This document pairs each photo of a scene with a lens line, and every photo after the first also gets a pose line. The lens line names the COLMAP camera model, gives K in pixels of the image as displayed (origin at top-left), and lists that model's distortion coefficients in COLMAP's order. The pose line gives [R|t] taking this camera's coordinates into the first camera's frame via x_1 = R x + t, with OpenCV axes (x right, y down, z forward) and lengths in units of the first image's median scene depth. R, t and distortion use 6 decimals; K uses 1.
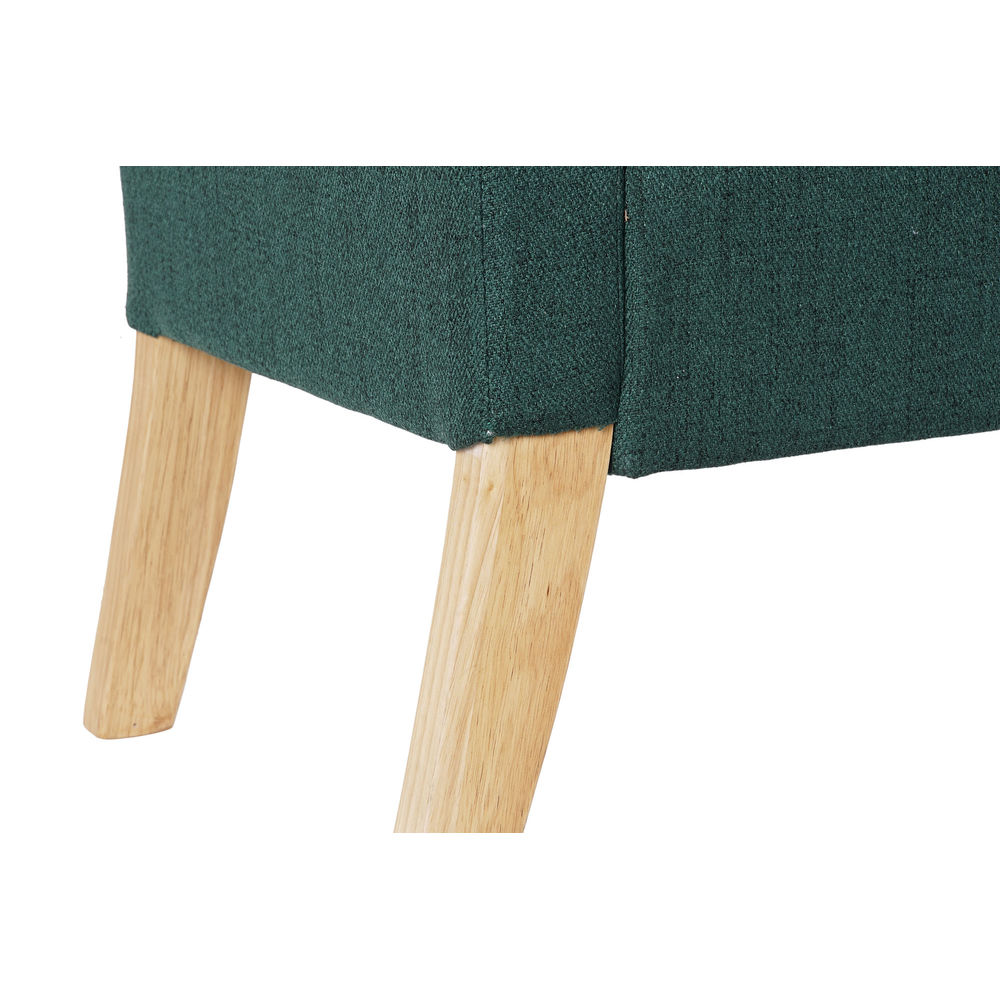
lens RADIAL K [[2843.3, 0, 499.3], [0, 2843.3, 502.8], [0, 0, 1]] dist [0.396476, 0.000000]
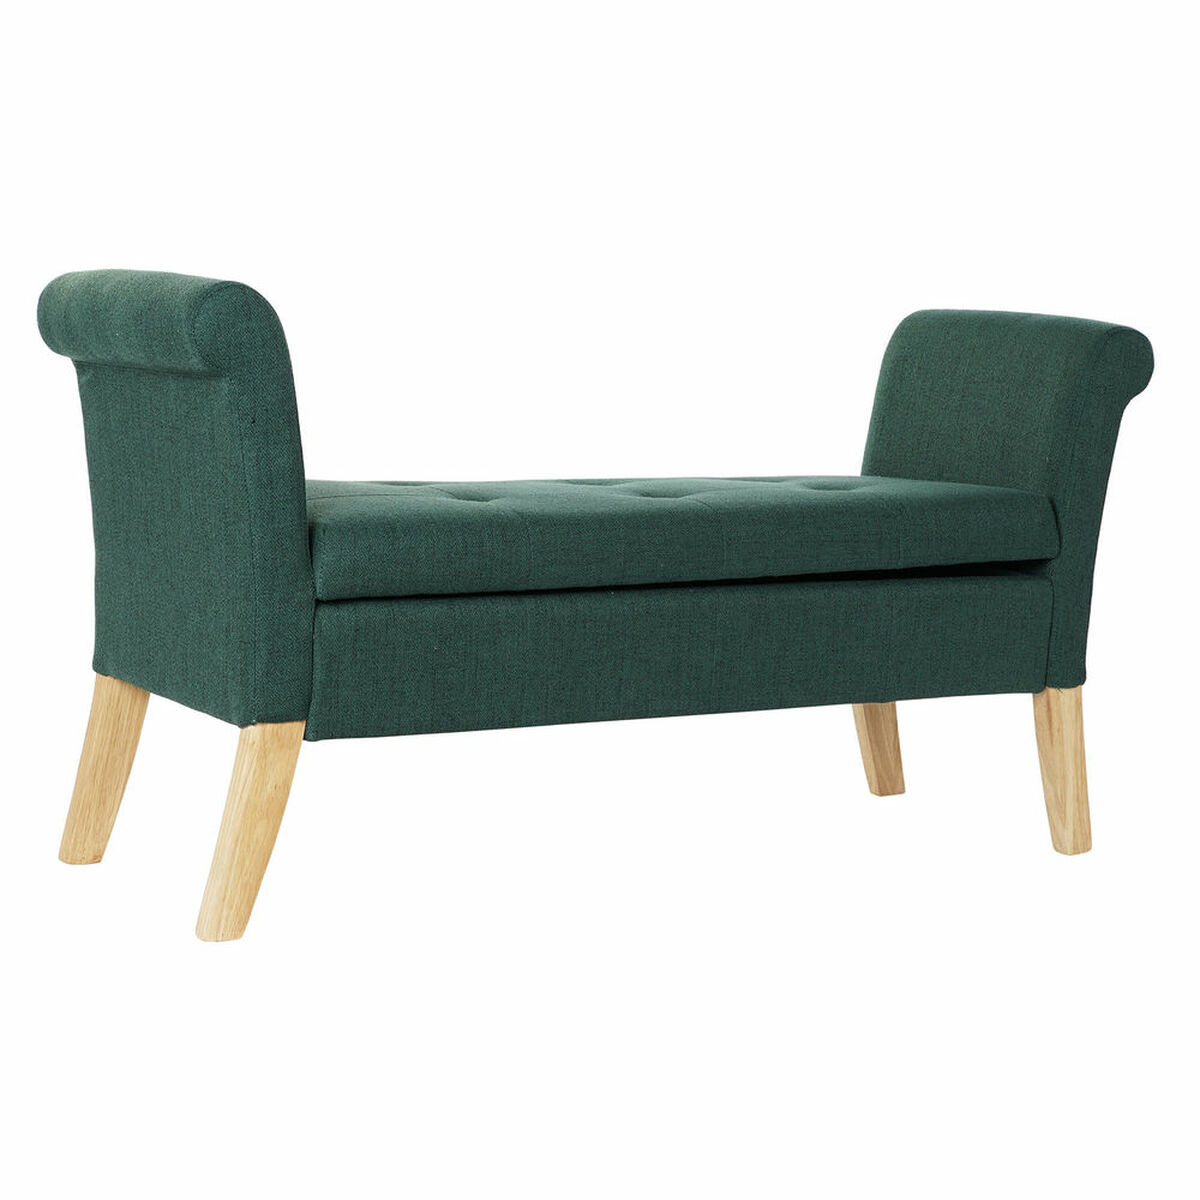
lens RADIAL K [[3668.3, 0, 603.6], [0, 3668.3, 601.2], [0, 0, 1]] dist [0.429058, 0.000000]
pose [[0.996819, 0.047792, 0.063776, 0.088129], [-0.042413, 0.995631, -0.083190, 0.122723], [-0.067473, 0.080220, 0.994491, -2.169837]]
